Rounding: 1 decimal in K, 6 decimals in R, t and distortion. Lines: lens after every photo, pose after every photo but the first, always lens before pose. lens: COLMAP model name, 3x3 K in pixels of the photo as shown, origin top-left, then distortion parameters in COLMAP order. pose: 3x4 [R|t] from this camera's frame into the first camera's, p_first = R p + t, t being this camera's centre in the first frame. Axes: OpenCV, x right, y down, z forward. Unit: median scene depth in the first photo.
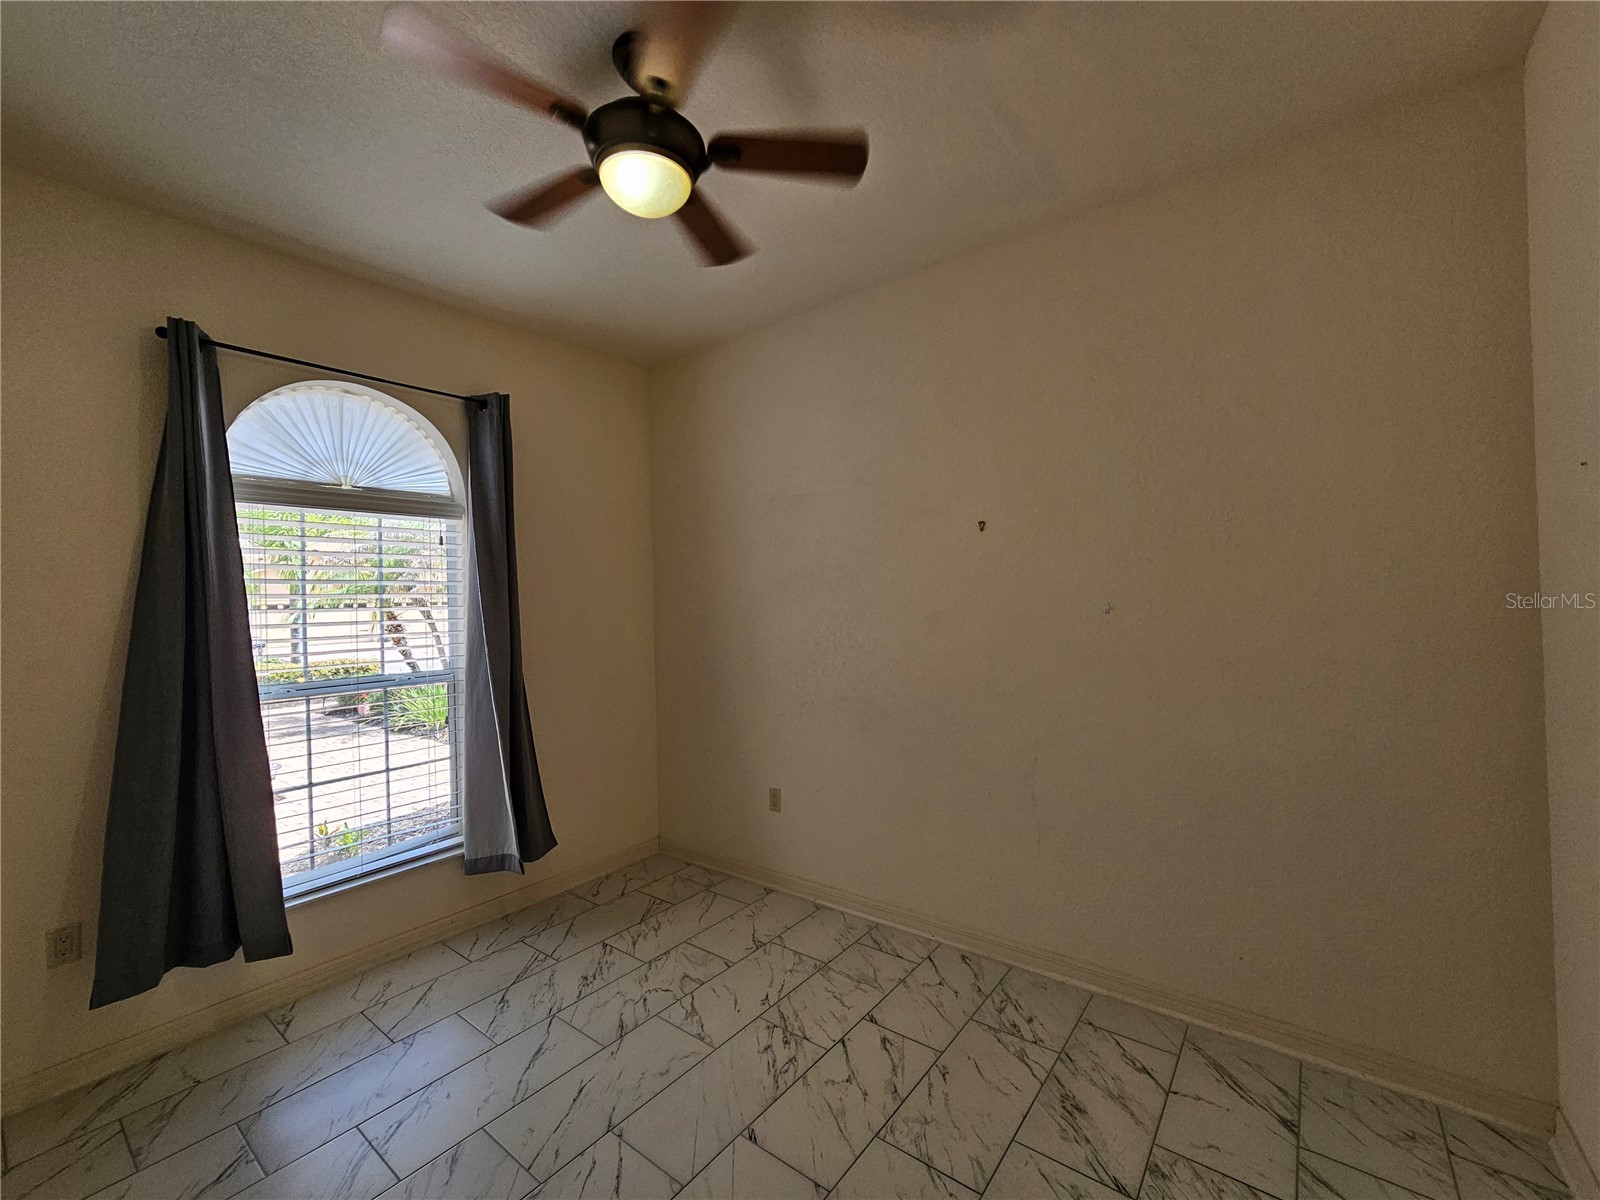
lens RADIAL K [[661.8, 0, 802.9], [0, 661.8, 593.1], [0, 0, 1]] dist [-0.000987, 0.000107]
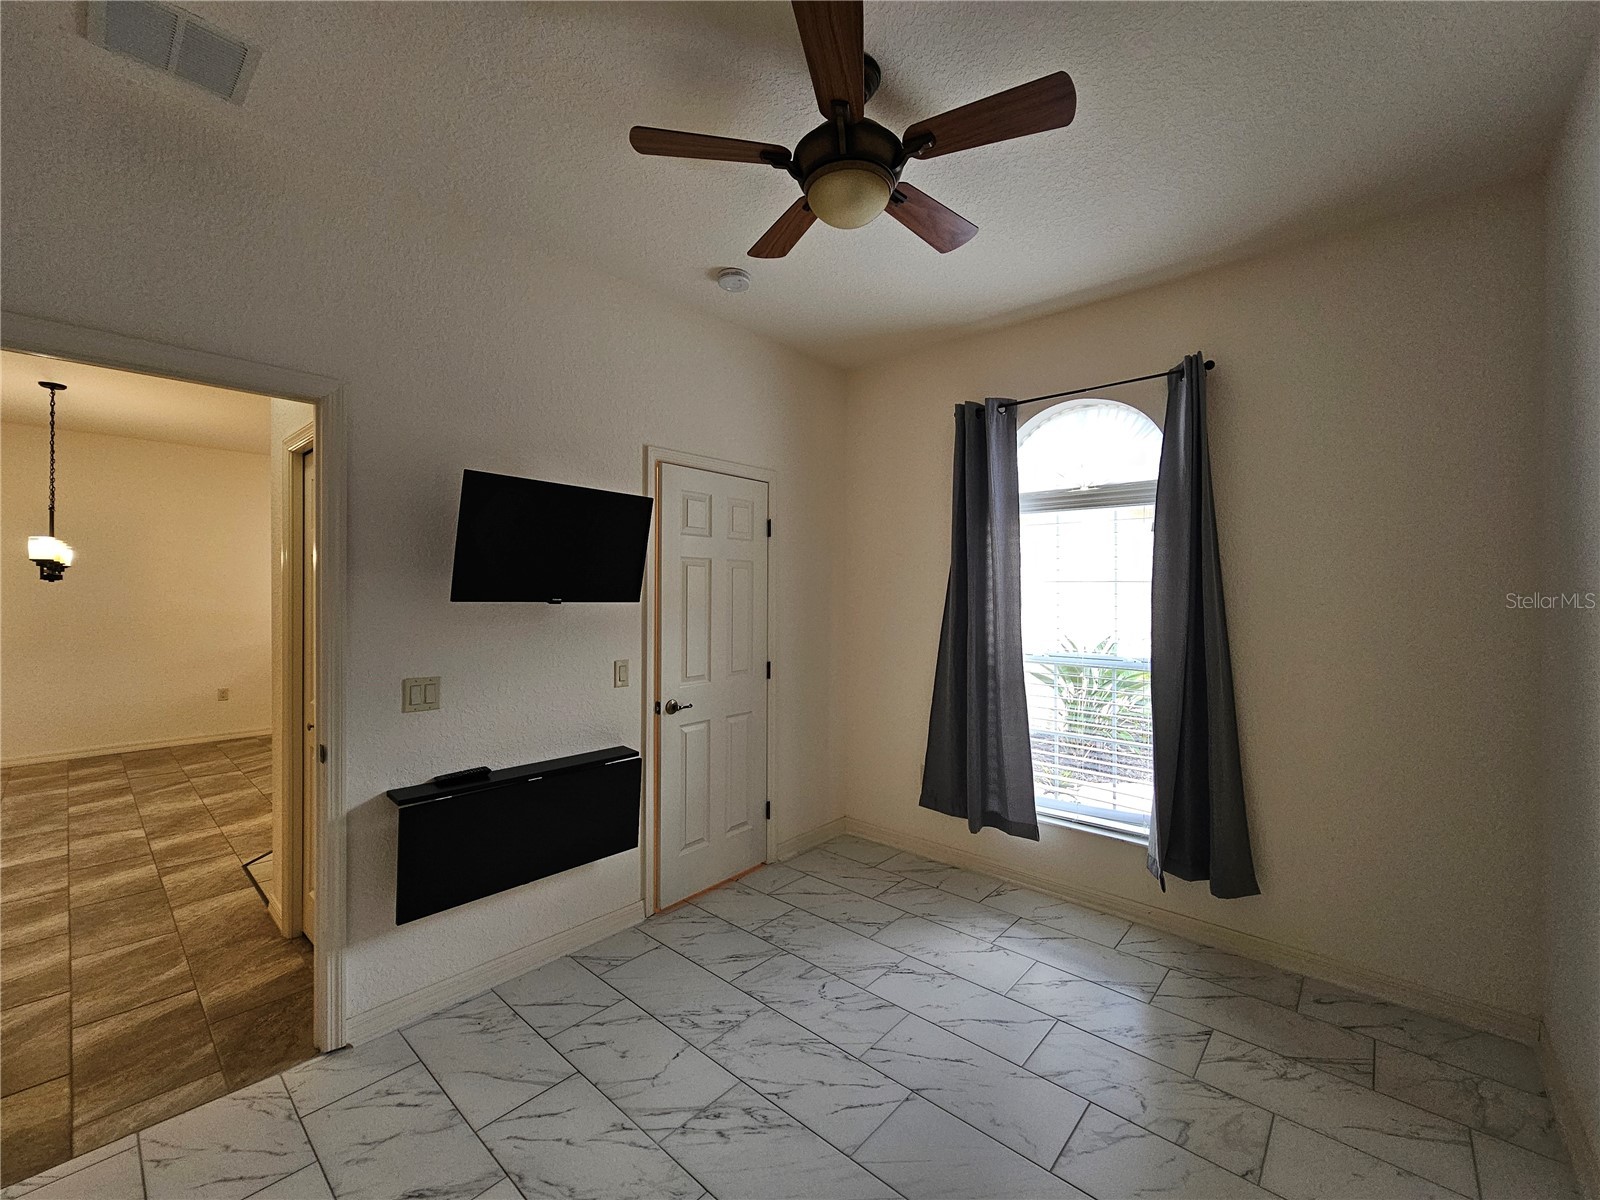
lens RADIAL K [[653.7, 0, 813.3], [0, 653.7, 594.5], [0, 0, 1]] dist [0.000565, 0.000187]
pose [[-0.052585, 0.033305, -0.998061, 0.552413], [0.009087, 0.999418, 0.032871, -0.018274], [0.998575, -0.007340, -0.052857, 0.669181]]
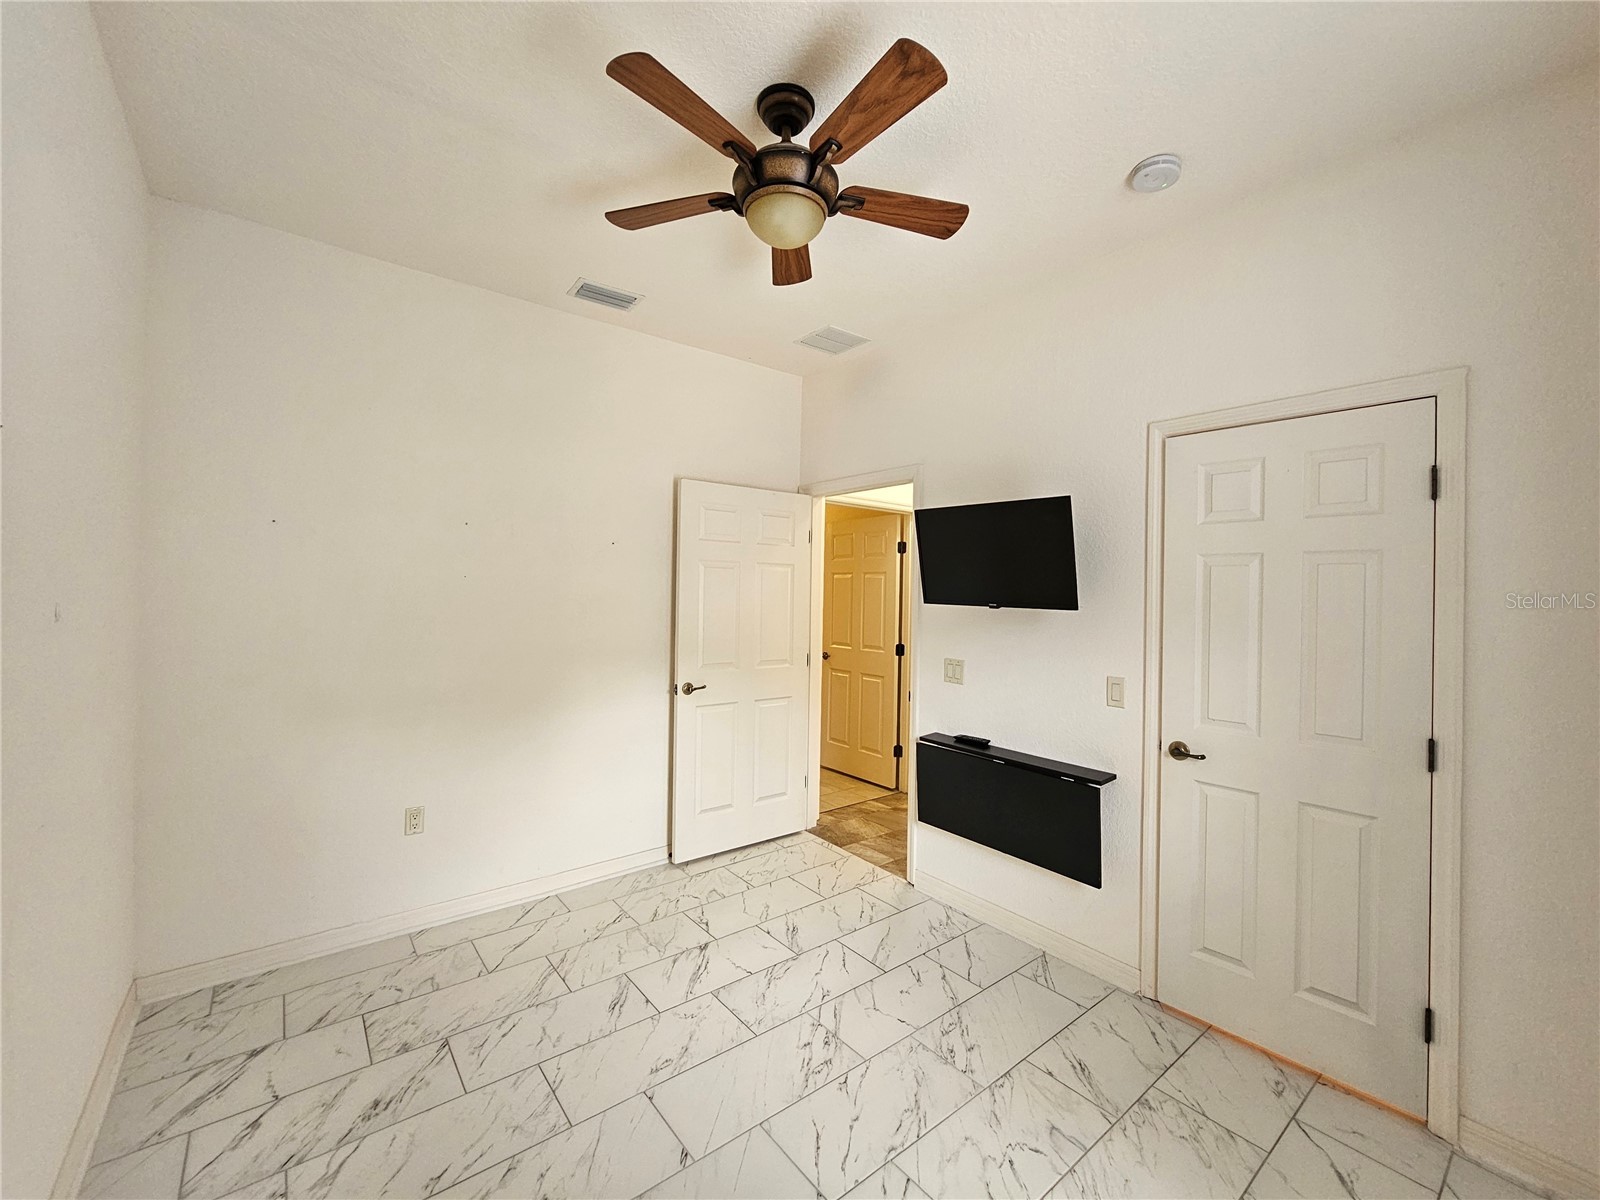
lens RADIAL K [[653.7, 0, 813.3], [0, 653.7, 594.5], [0, 0, 1]] dist [0.000565, 0.000187]
pose [[-0.977626, 0.011019, 0.210060, -0.339686], [0.007864, 0.999843, -0.015848, 0.016306], [-0.210202, -0.013842, -0.977560, 1.379035]]
